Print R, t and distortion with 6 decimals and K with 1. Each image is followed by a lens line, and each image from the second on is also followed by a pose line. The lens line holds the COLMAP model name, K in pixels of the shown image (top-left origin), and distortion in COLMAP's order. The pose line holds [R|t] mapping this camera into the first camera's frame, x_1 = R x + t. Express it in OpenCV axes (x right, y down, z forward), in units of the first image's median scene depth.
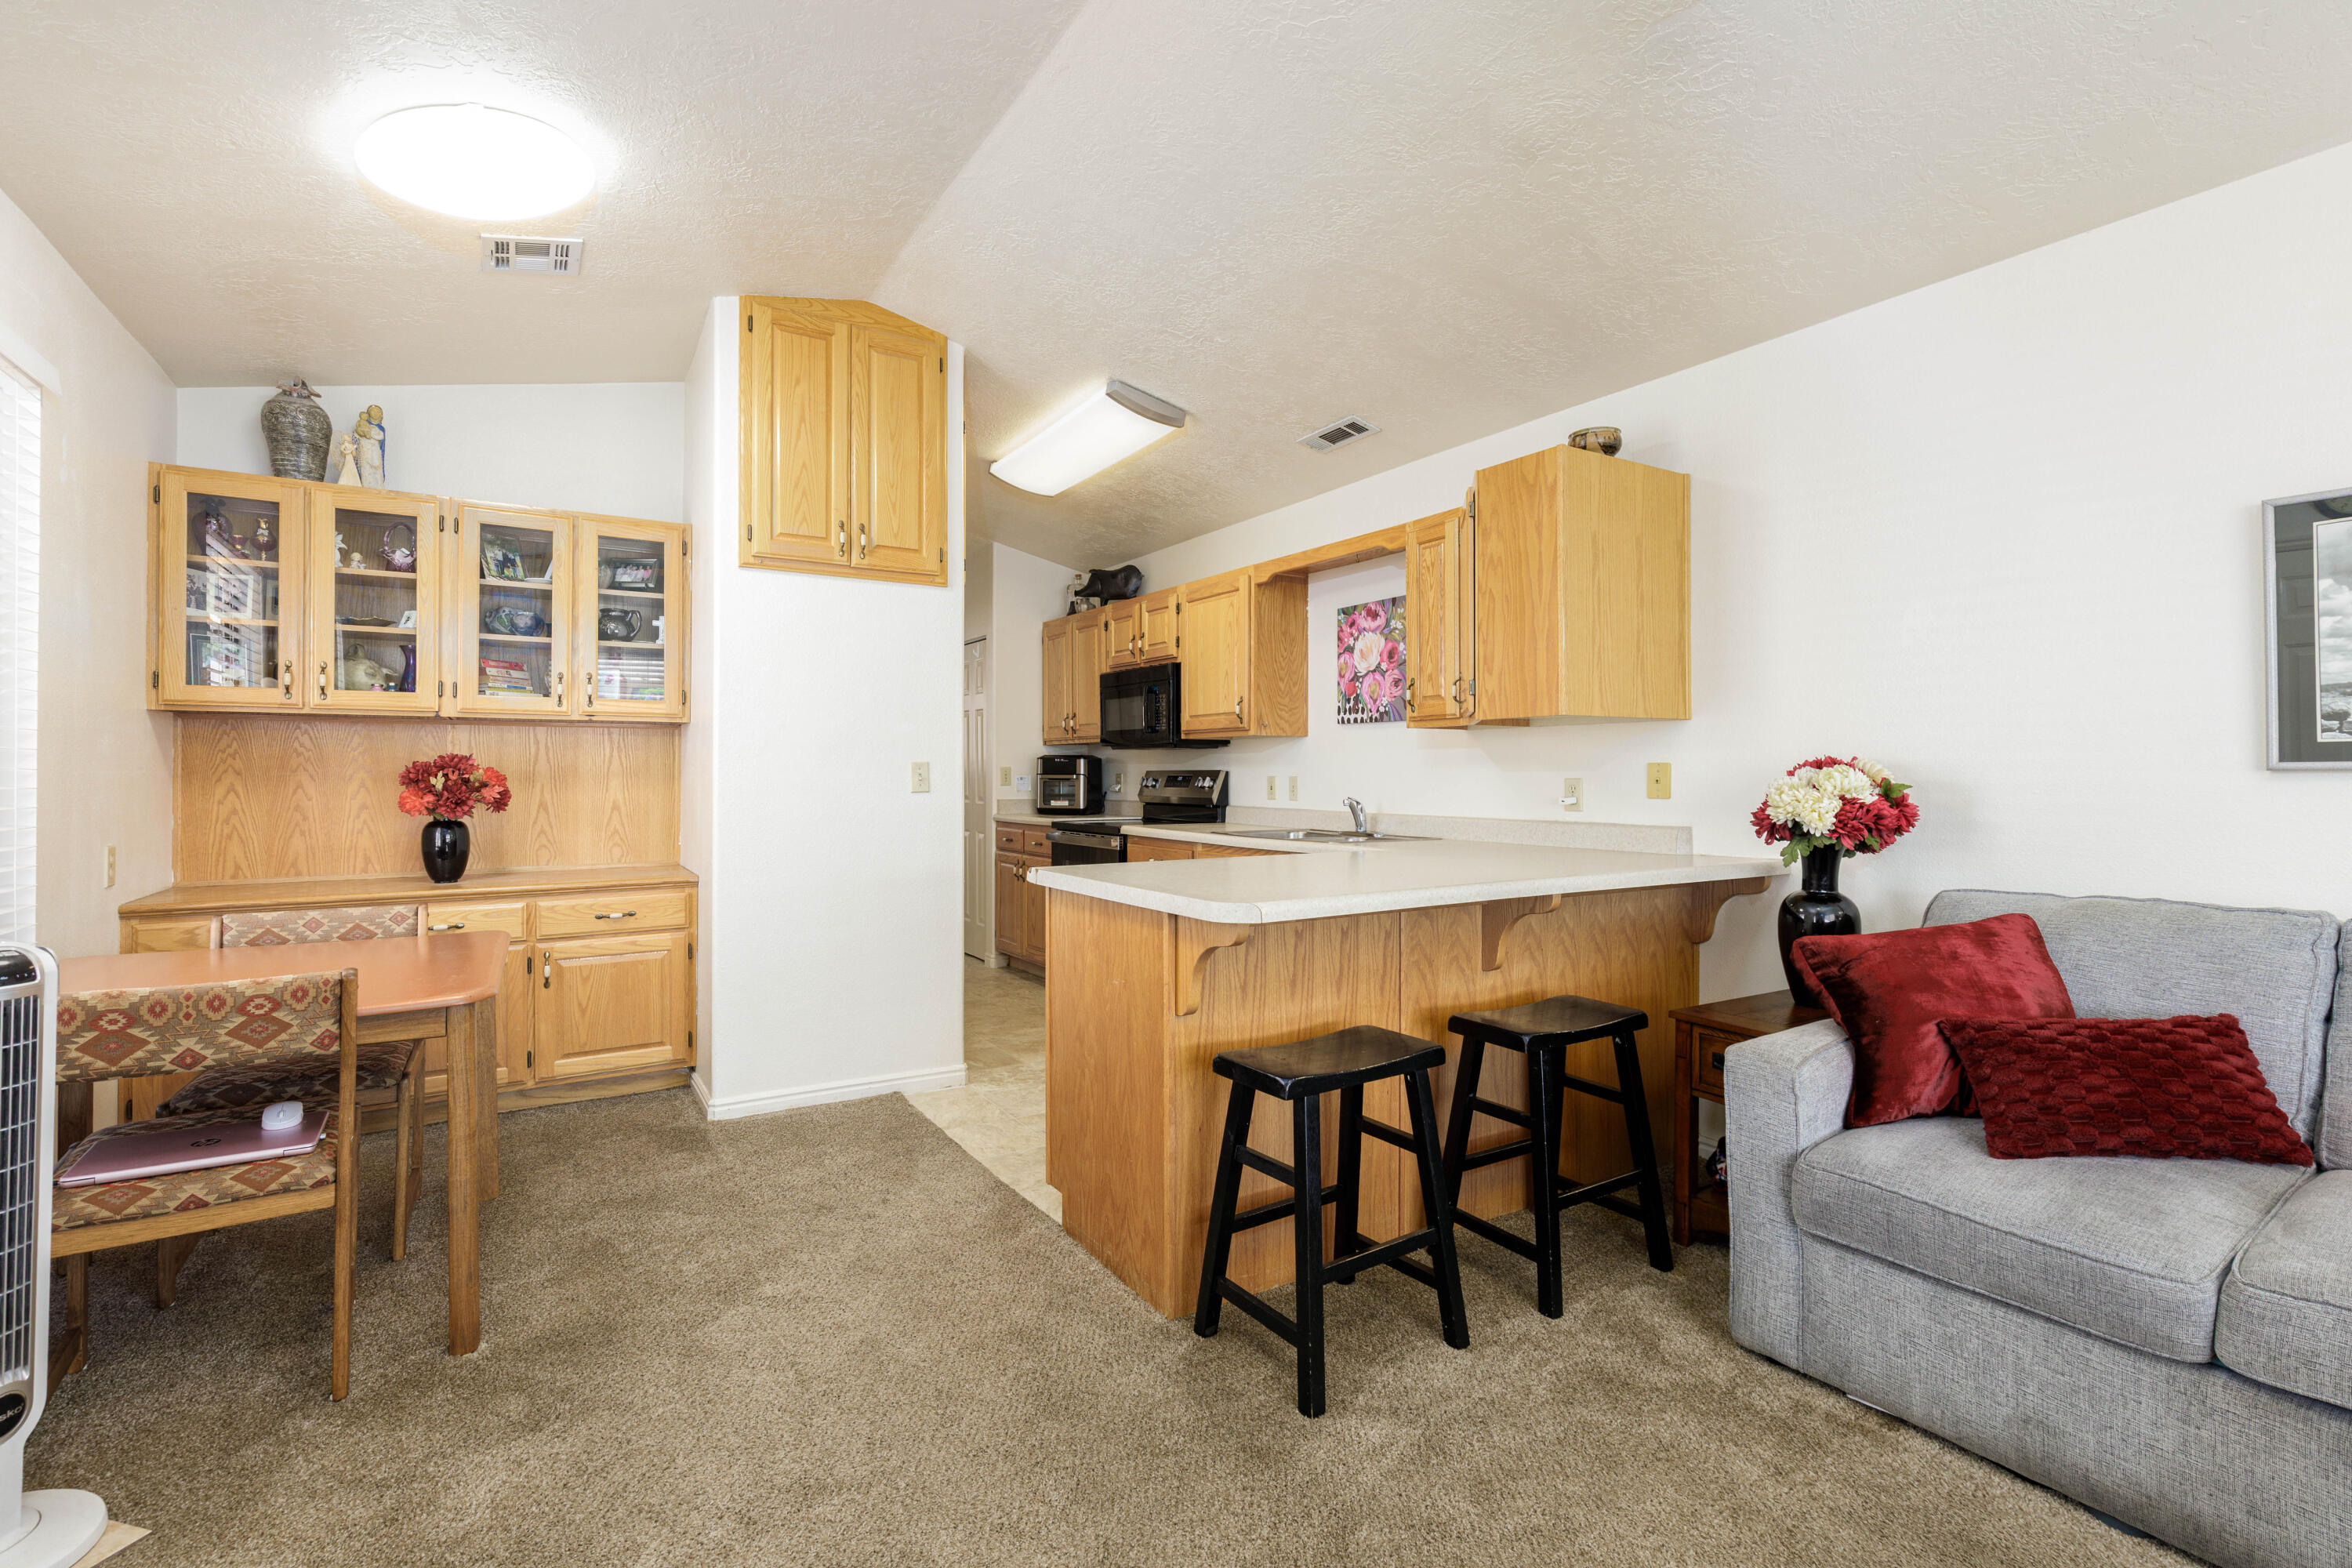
lens RADIAL K [[1062.4, 0, 1178.2], [0, 1062.4, 763.9], [0, 0, 1]] dist [0.000073, -0.000416]
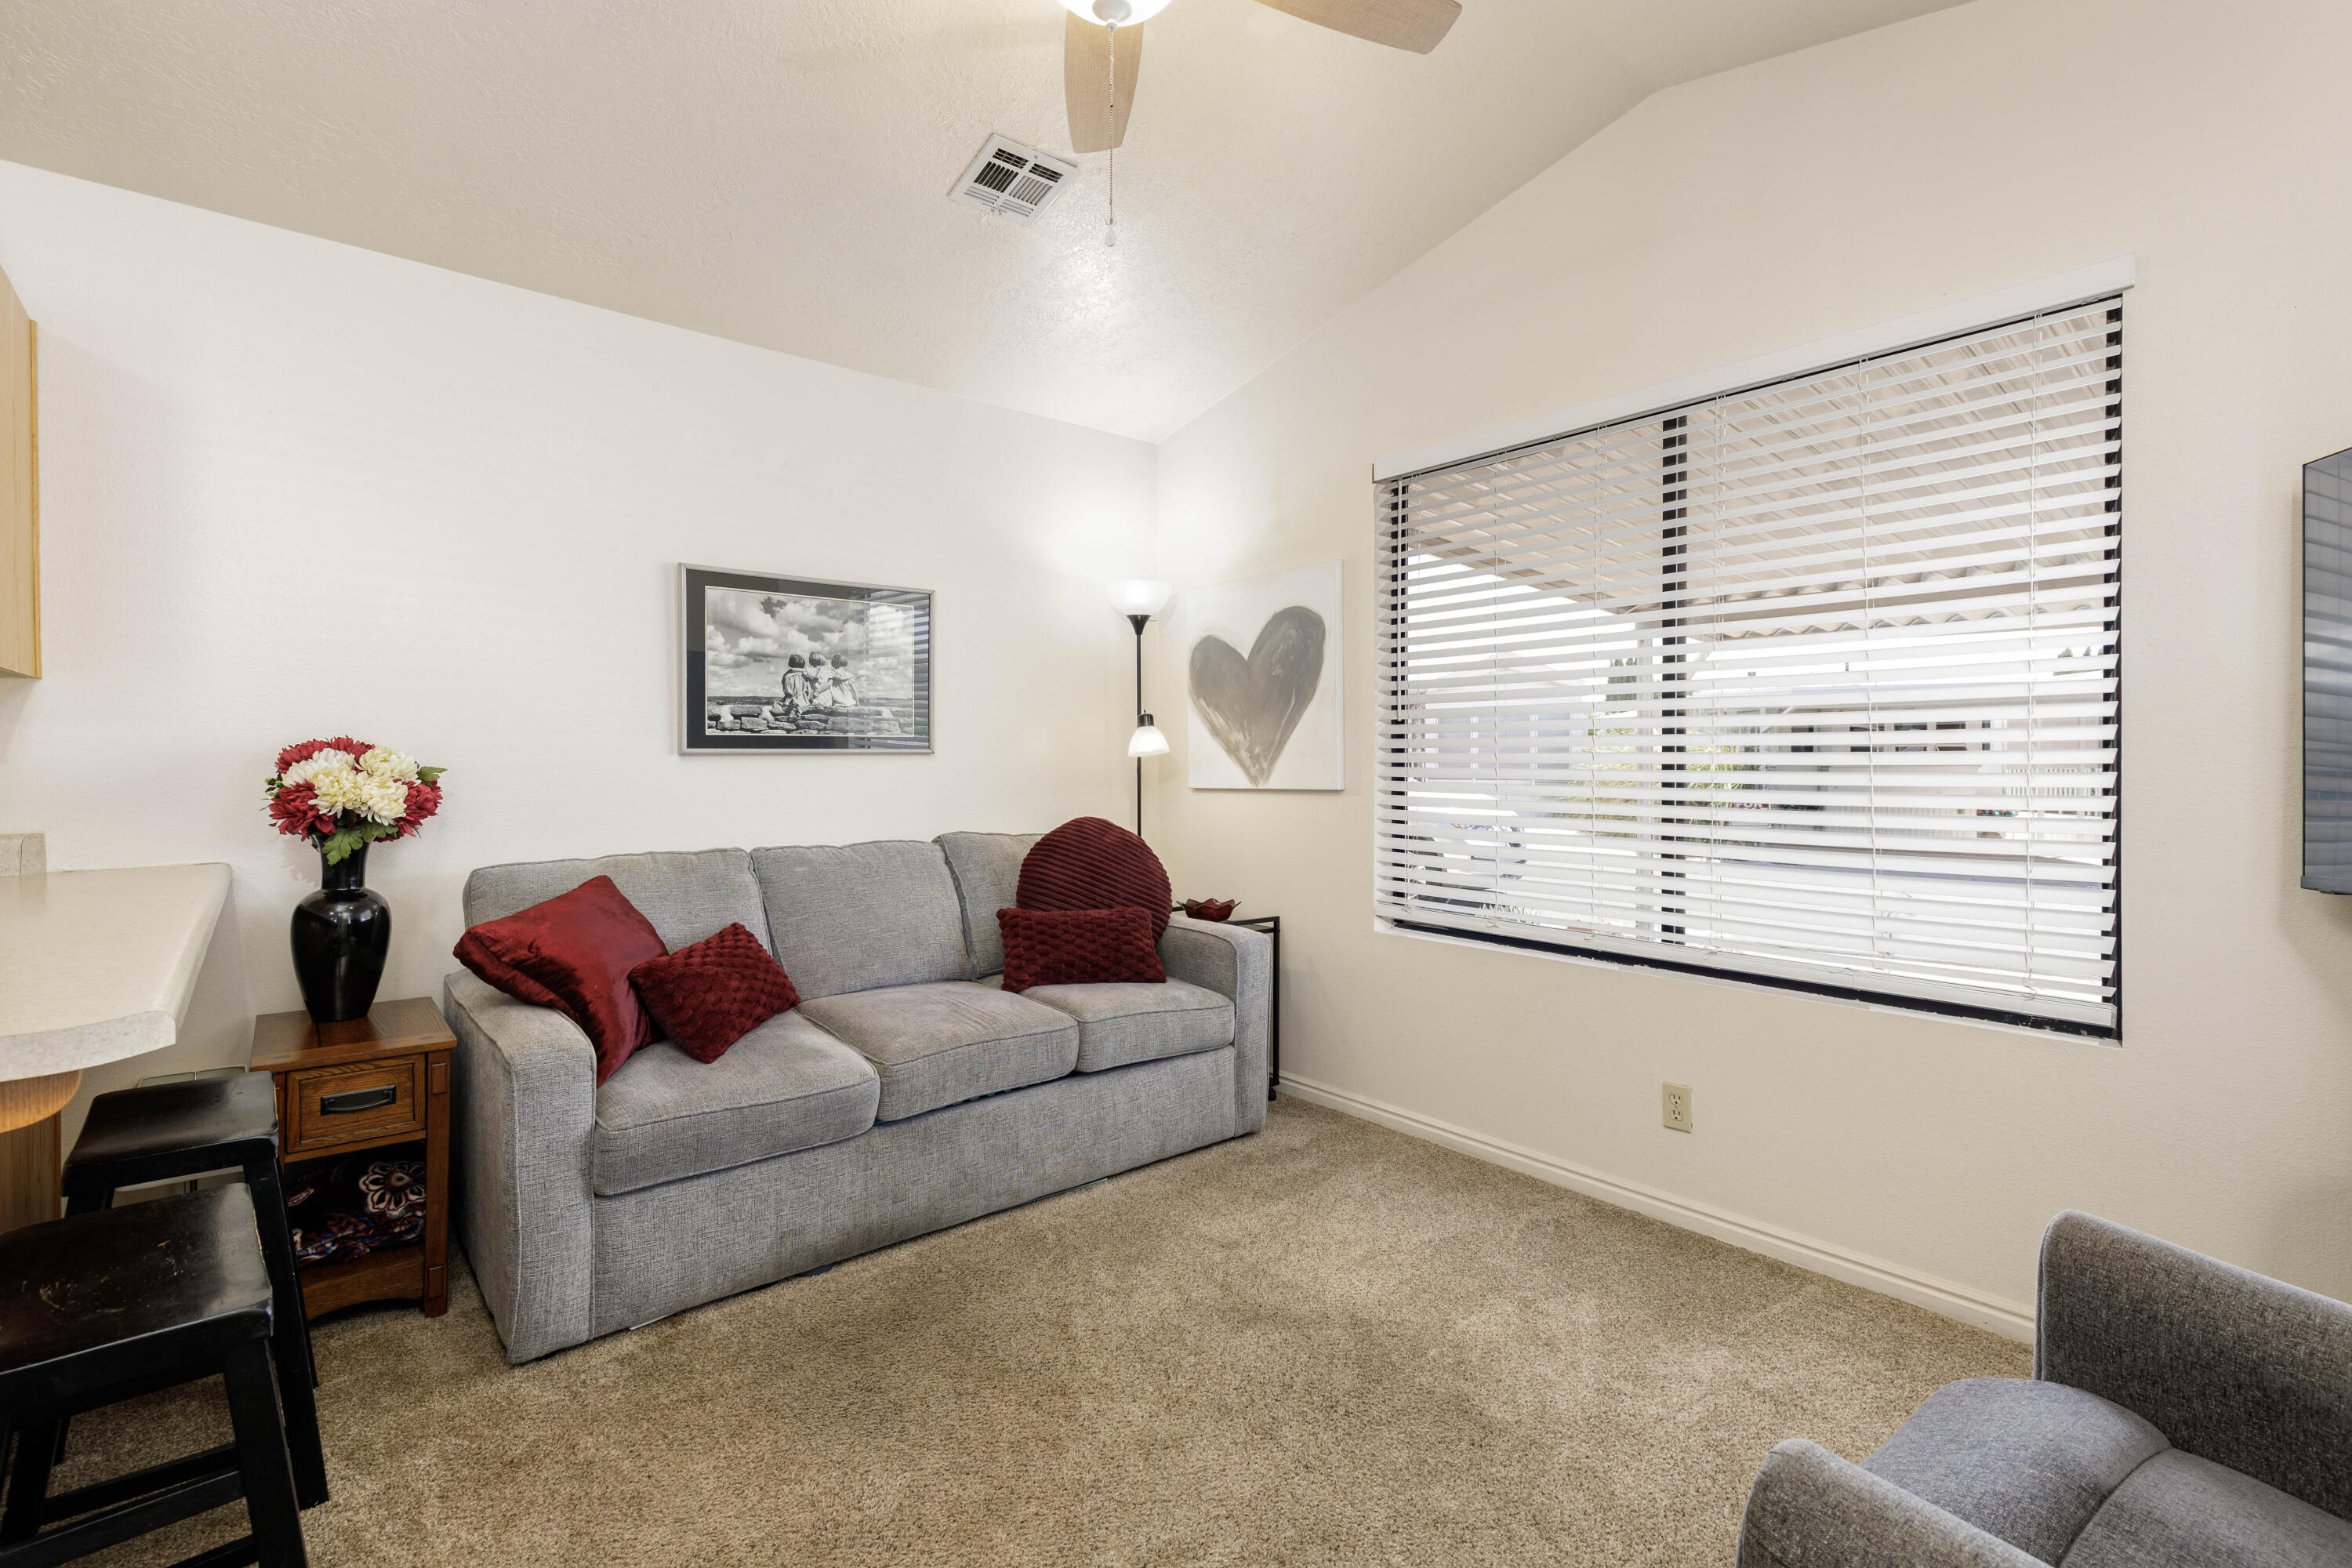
lens RADIAL K [[1076.8, 0, 1109.3], [0, 1076.8, 769.8], [0, 0, 1]] dist [-0.000164, -0.000167]
pose [[-0.088708, -0.013731, 0.995963, -0.275925], [0.003821, 0.999893, 0.014126, 0.005259], [-0.996050, 0.005059, -0.088646, 0.333217]]
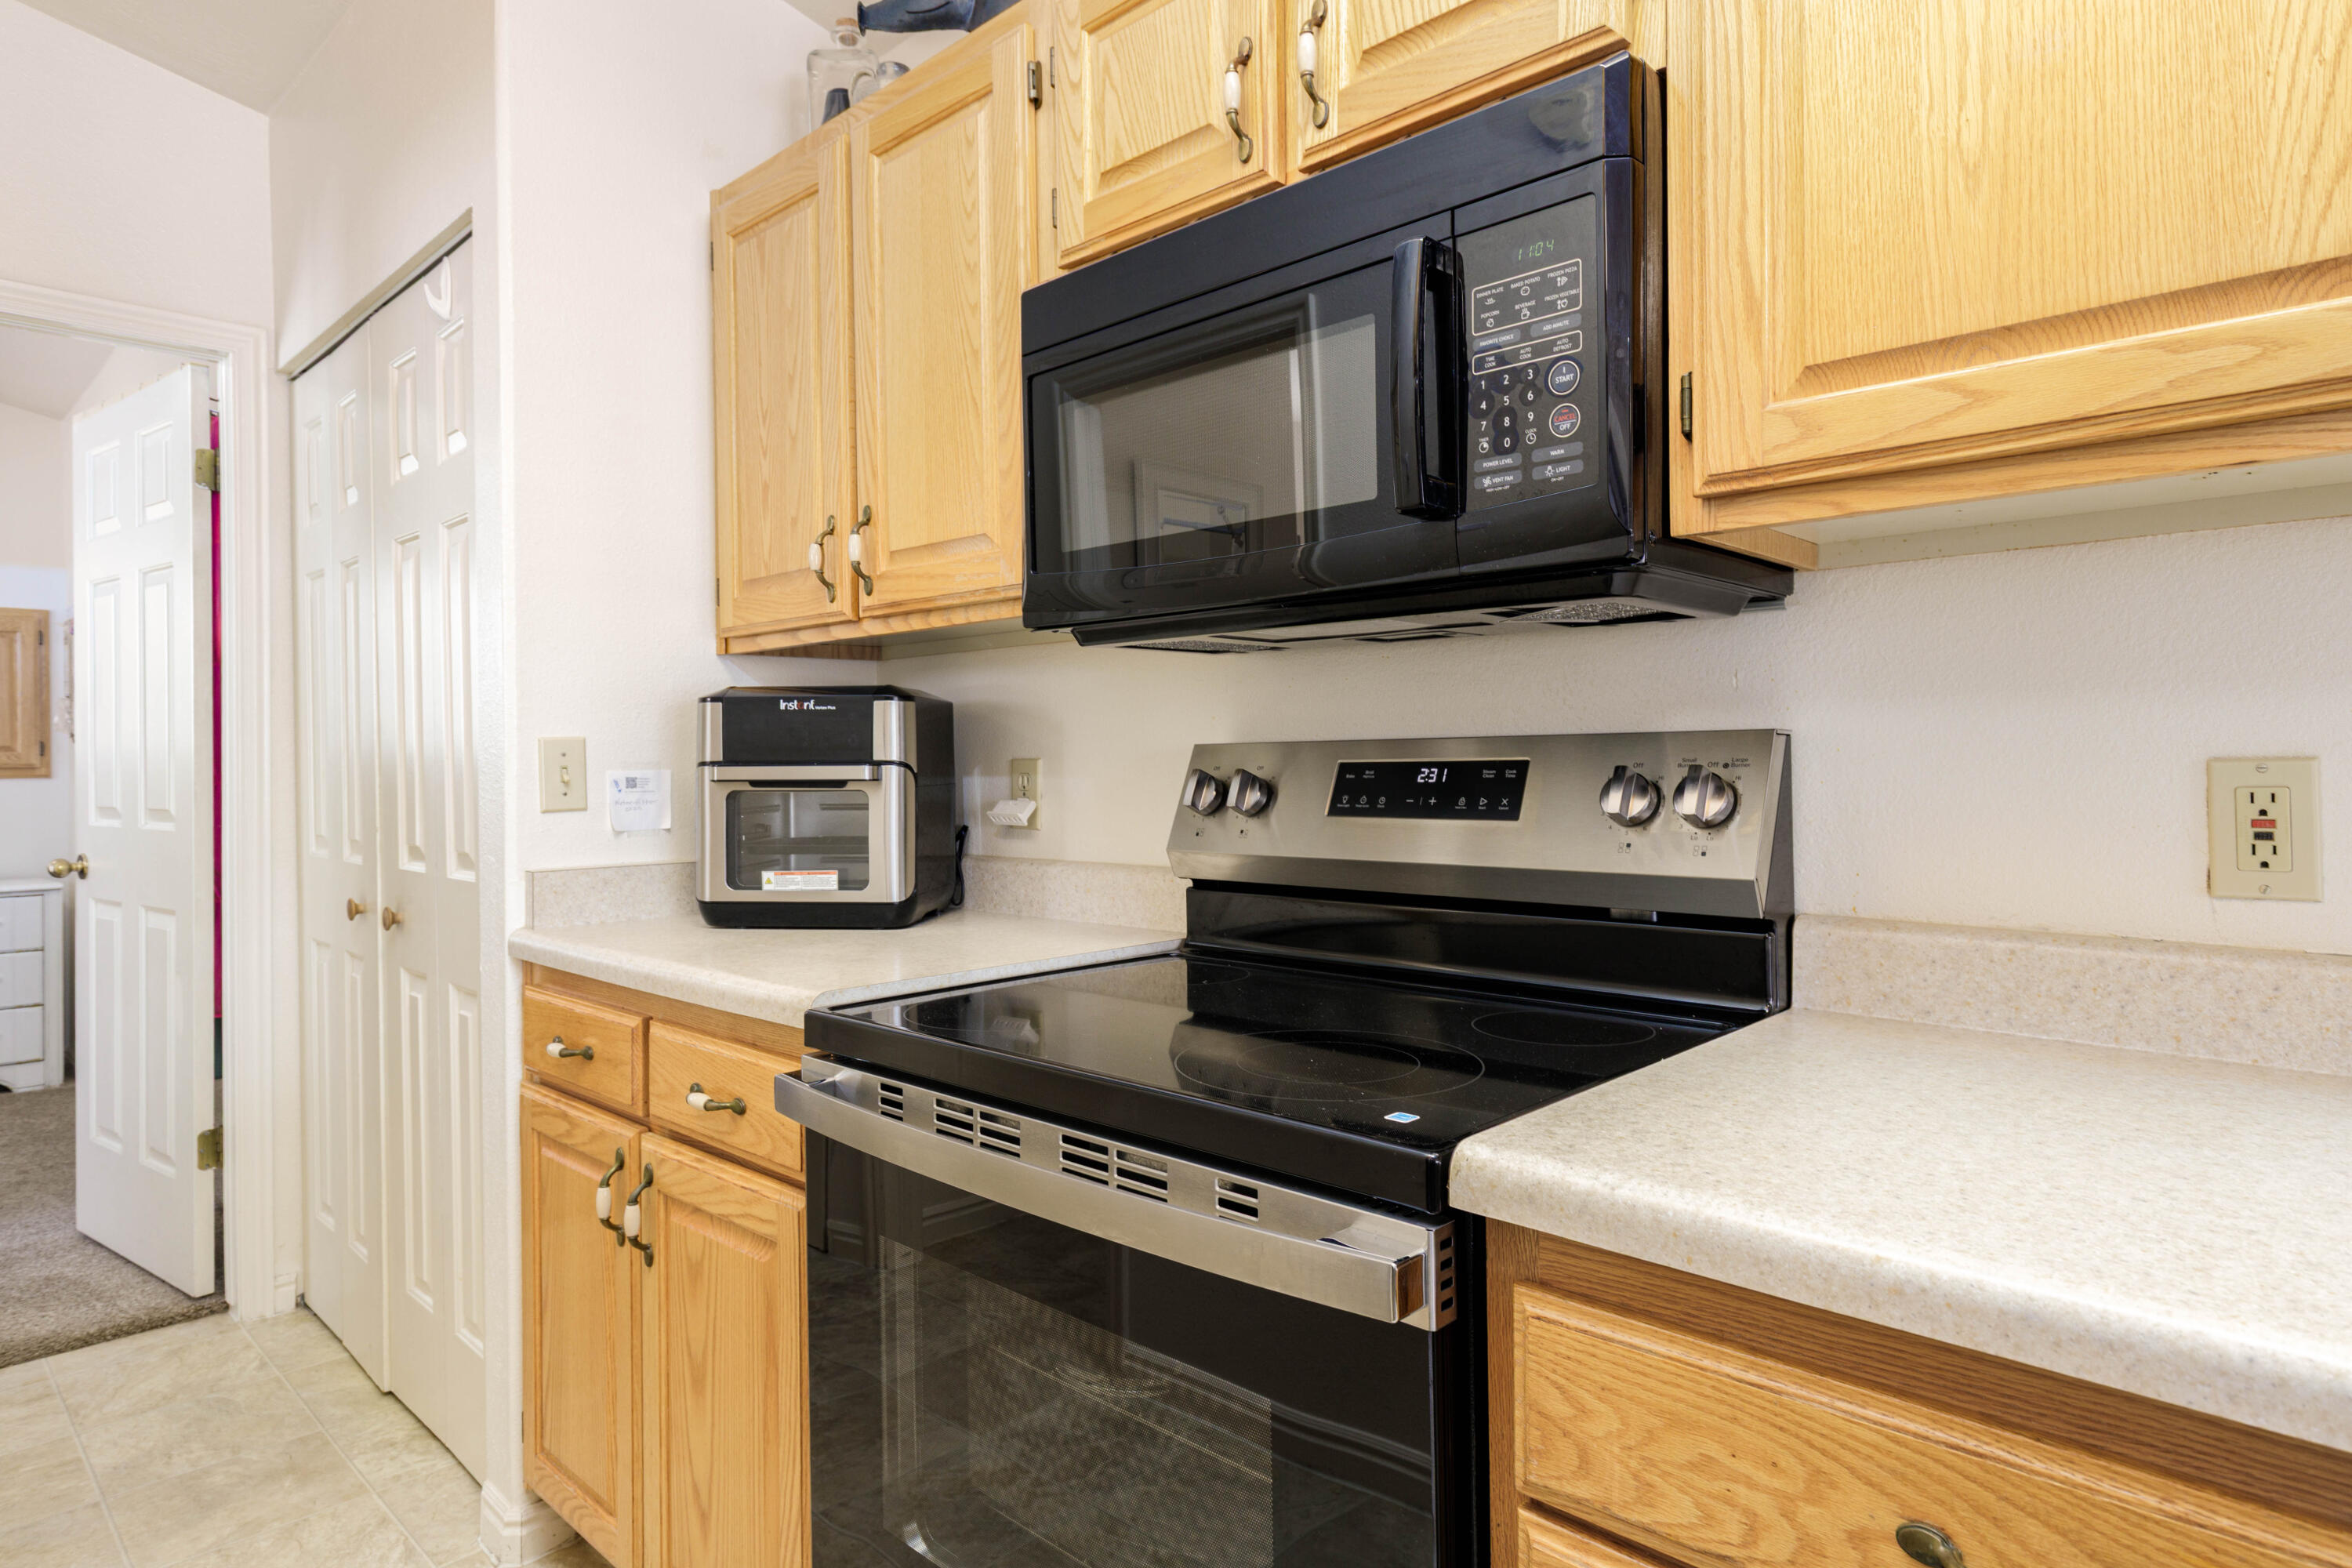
lens RADIAL K [[1313.0, 0, 1172.6], [0, 1313.0, 755.9], [0, 0, 1]] dist [0.006671, 0.002339]
pose [[0.971691, -0.011756, 0.235961, -0.172643], [0.010602, 0.999925, 0.006159, 0.012043], [-0.236016, -0.003483, 0.971743, 1.189272]]
